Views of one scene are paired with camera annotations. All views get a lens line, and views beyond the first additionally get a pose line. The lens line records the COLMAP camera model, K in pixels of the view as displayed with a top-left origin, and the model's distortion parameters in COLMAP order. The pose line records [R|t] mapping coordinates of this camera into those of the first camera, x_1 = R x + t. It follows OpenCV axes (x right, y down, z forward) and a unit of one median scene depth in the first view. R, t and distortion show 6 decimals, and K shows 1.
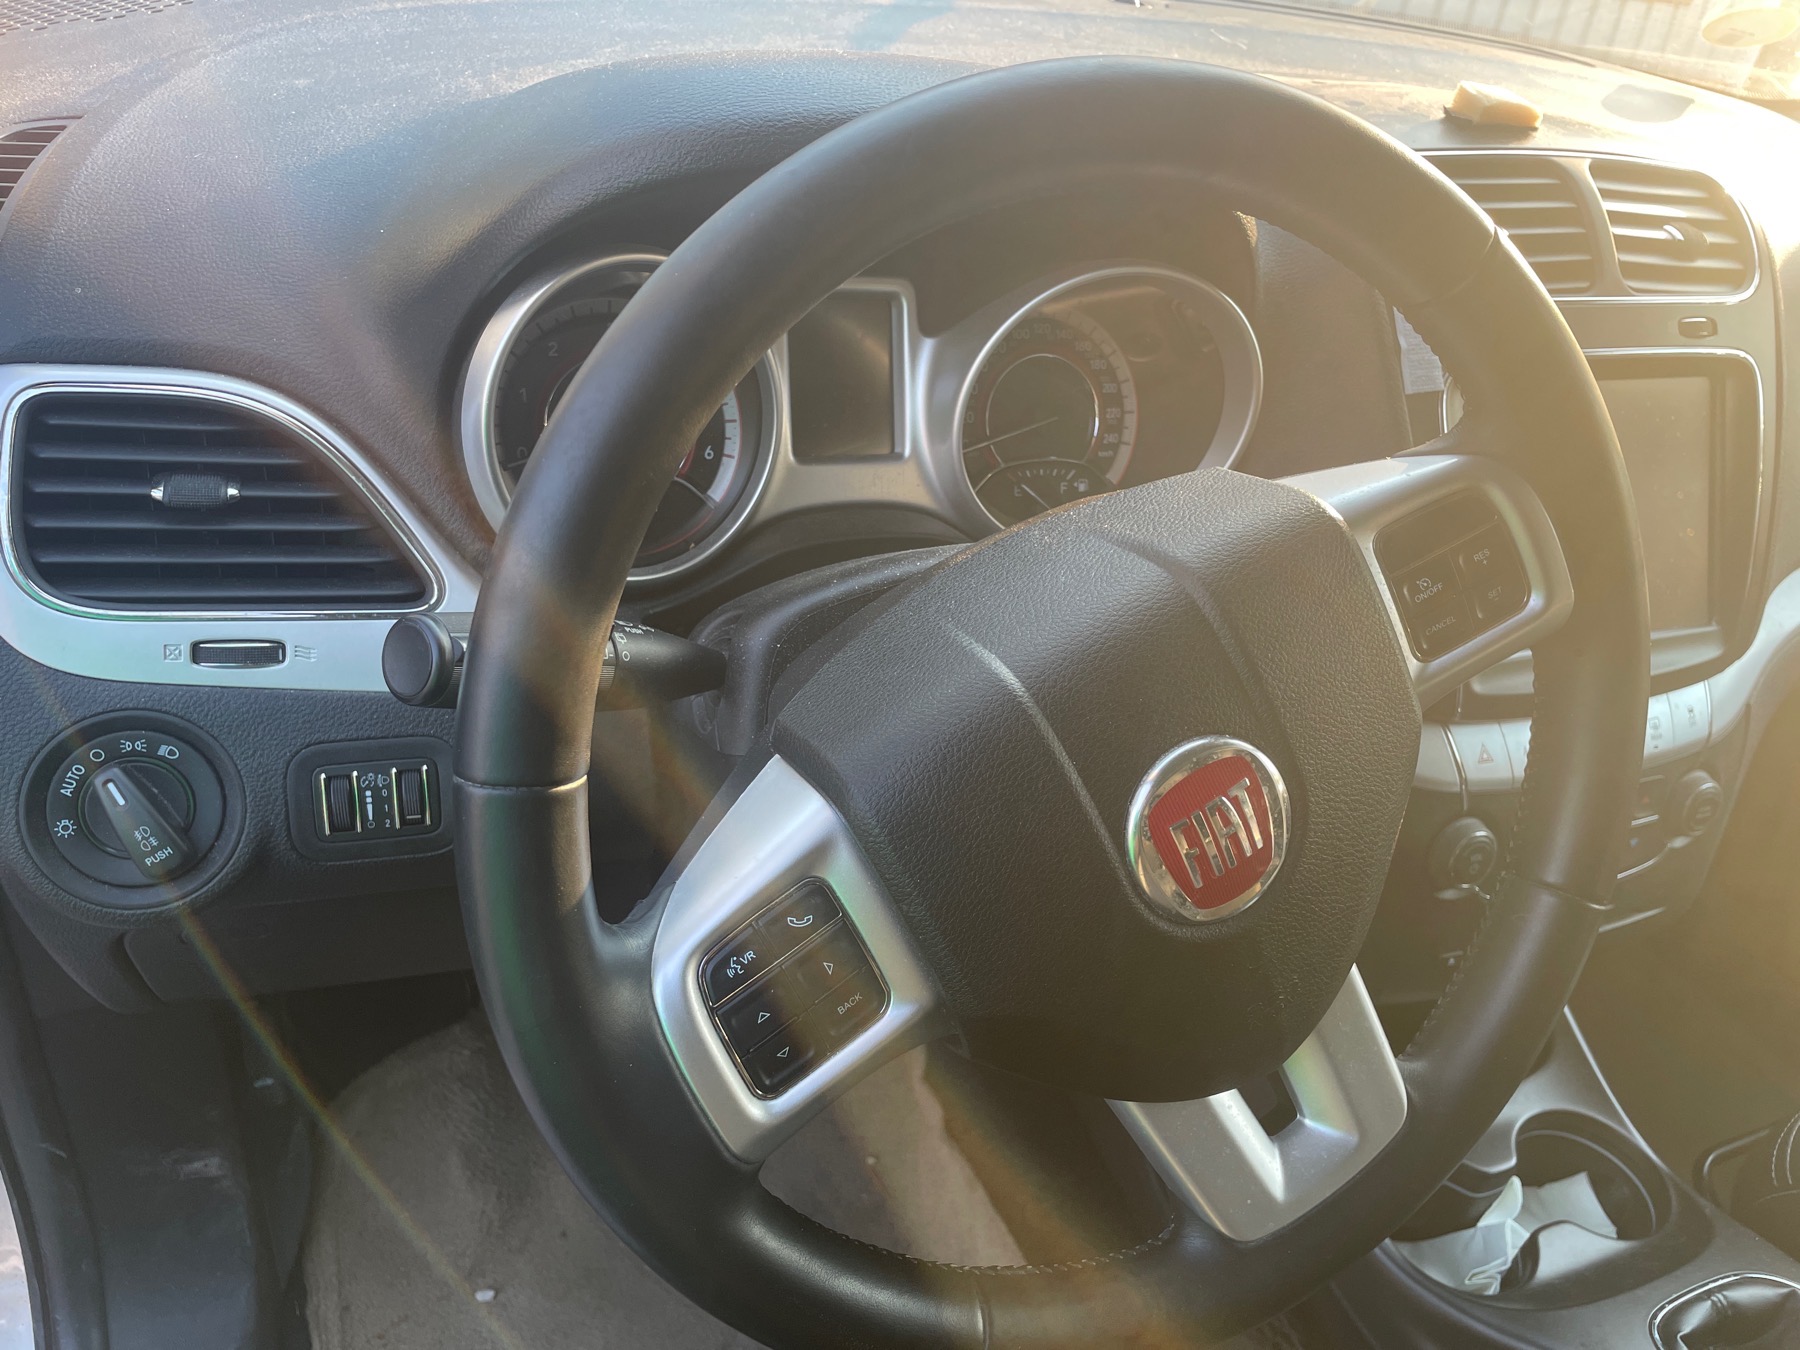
lens RADIAL K [[1377.6, 0, 900.0], [0, 1377.6, 675.0], [0, 0, 1]] dist [0.083297, -0.132066]
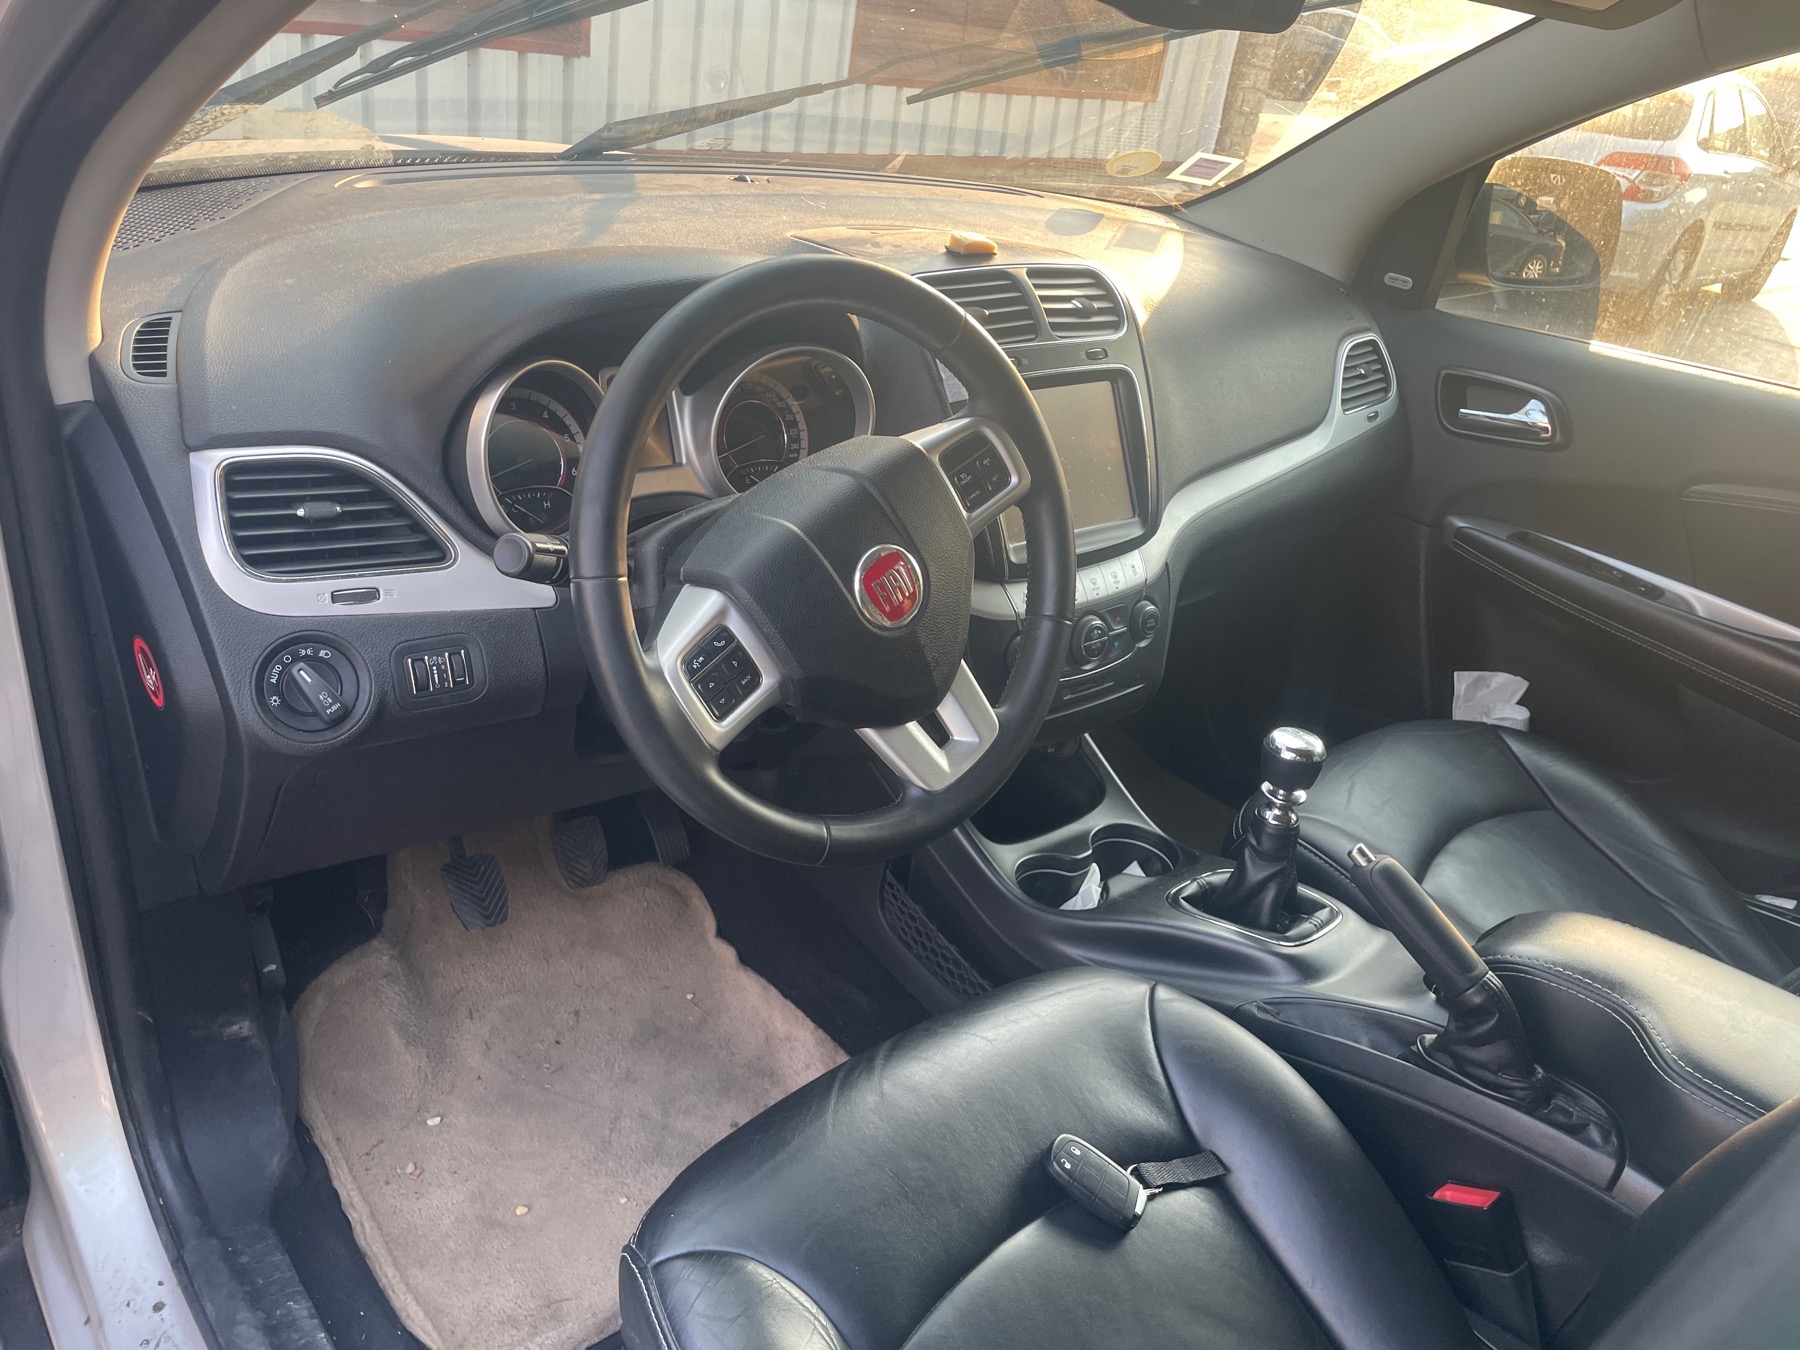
lens RADIAL K [[1377.6, 0, 900.0], [0, 1377.6, 675.0], [0, 0, 1]] dist [0.083297, -0.132066]
pose [[0.955307, -0.147750, 0.256044, -0.265250], [0.163971, 0.985524, -0.043087, 0.266268], [-0.245971, 0.083145, 0.965705, -0.865711]]
